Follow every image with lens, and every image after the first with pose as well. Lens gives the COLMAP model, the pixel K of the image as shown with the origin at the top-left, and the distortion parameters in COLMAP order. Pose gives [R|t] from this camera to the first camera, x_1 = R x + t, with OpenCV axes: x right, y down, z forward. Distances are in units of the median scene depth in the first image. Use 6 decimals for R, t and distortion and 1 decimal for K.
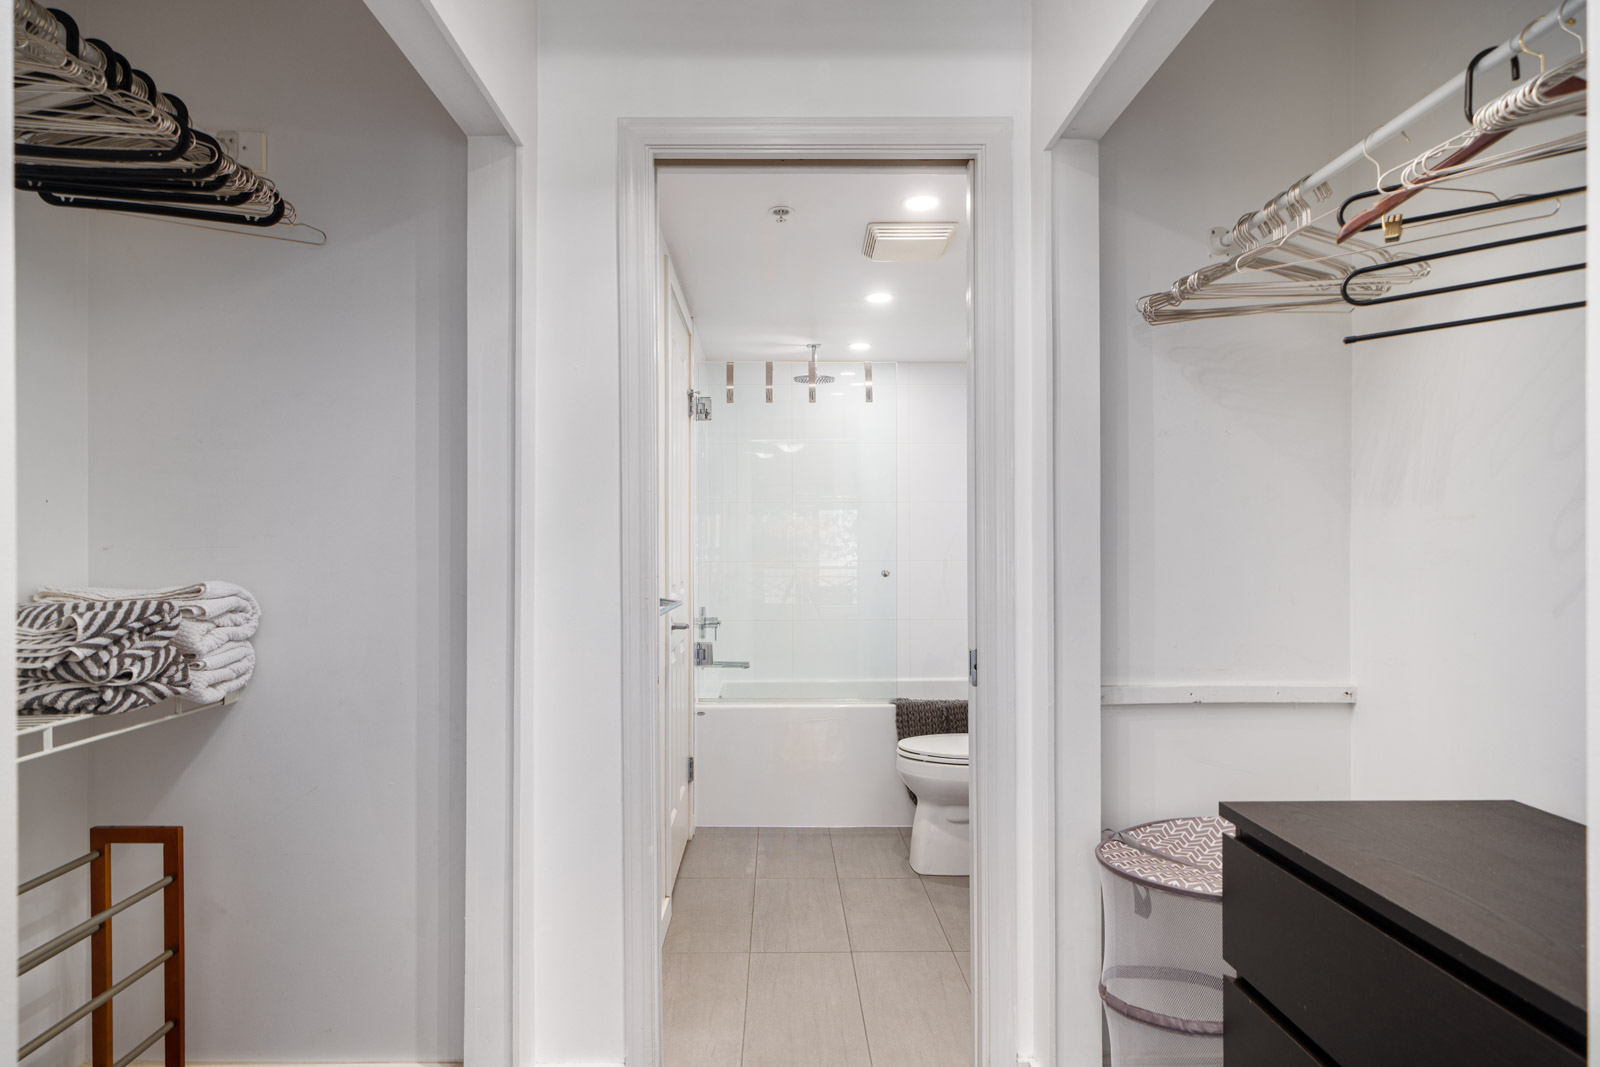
lens RADIAL K [[879.4, 0, 799.4], [0, 879.4, 538.0], [0, 0, 1]] dist [-0.003826, 0.001434]
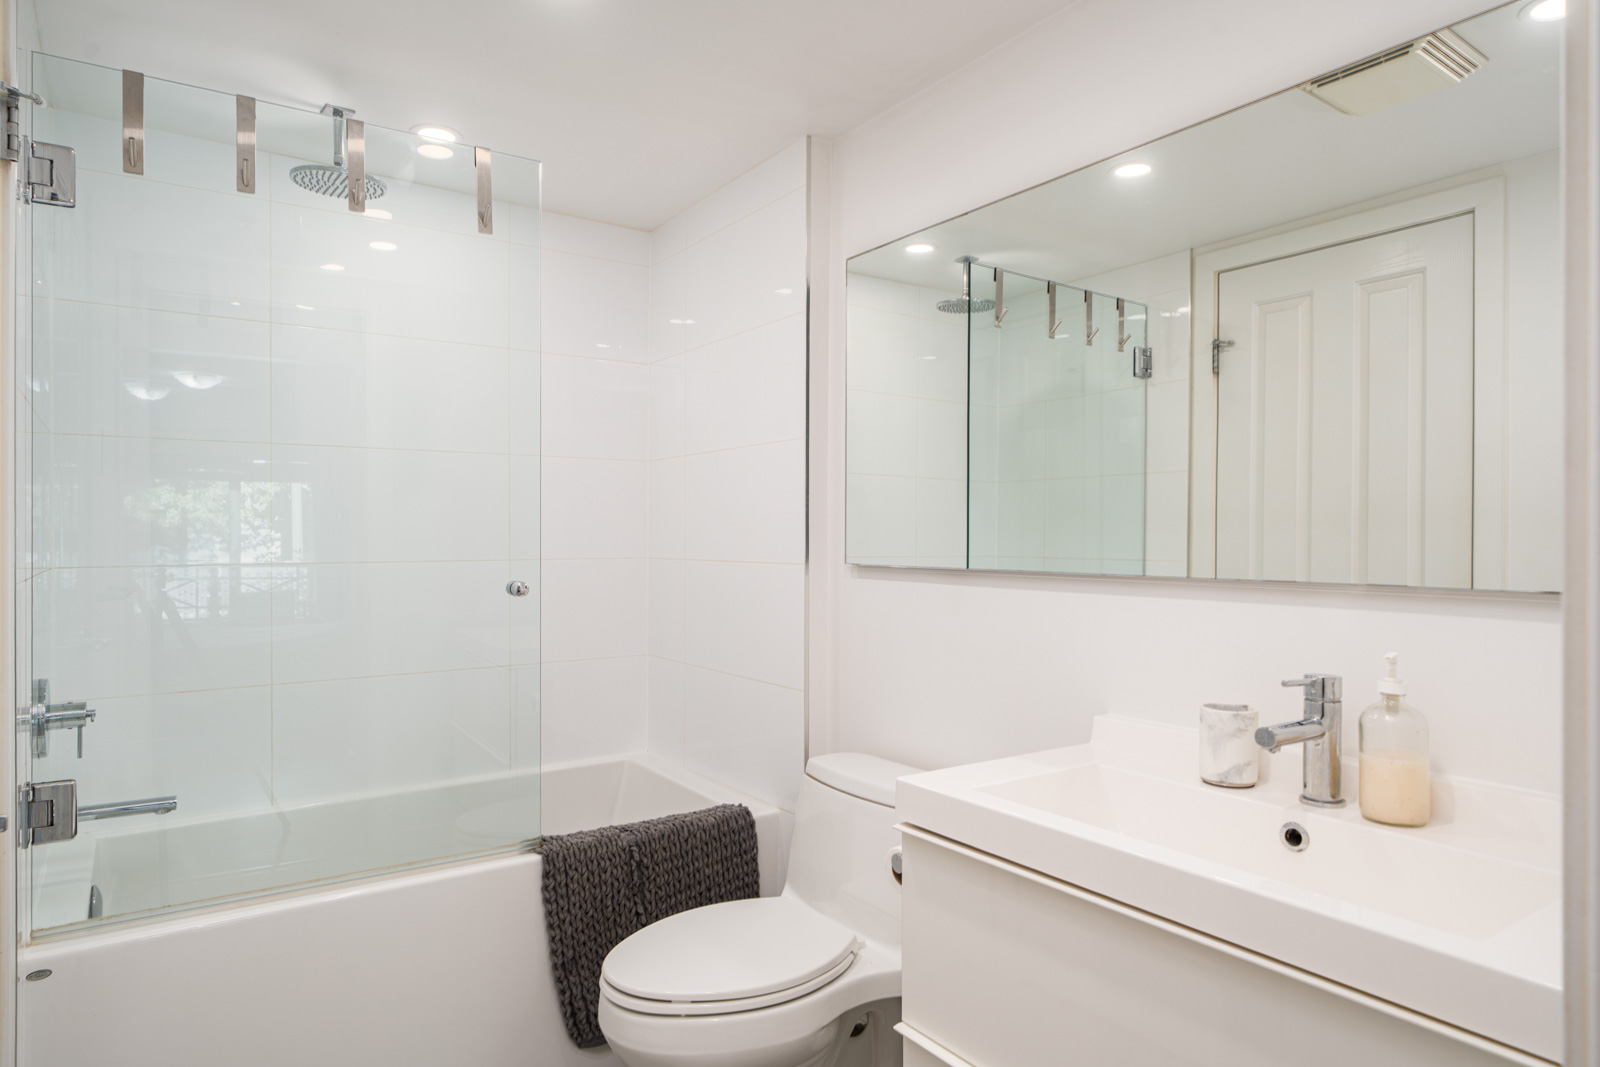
lens RADIAL K [[951.8, 0, 793.1], [0, 951.8, 533.5], [0, 0, 1]] dist [-0.003652, -0.000804]
pose [[0.839183, 0.002839, 0.543842, -0.059904], [-0.006796, 0.999963, 0.005266, 0.005835], [-0.543807, -0.008115, 0.839171, 0.464836]]
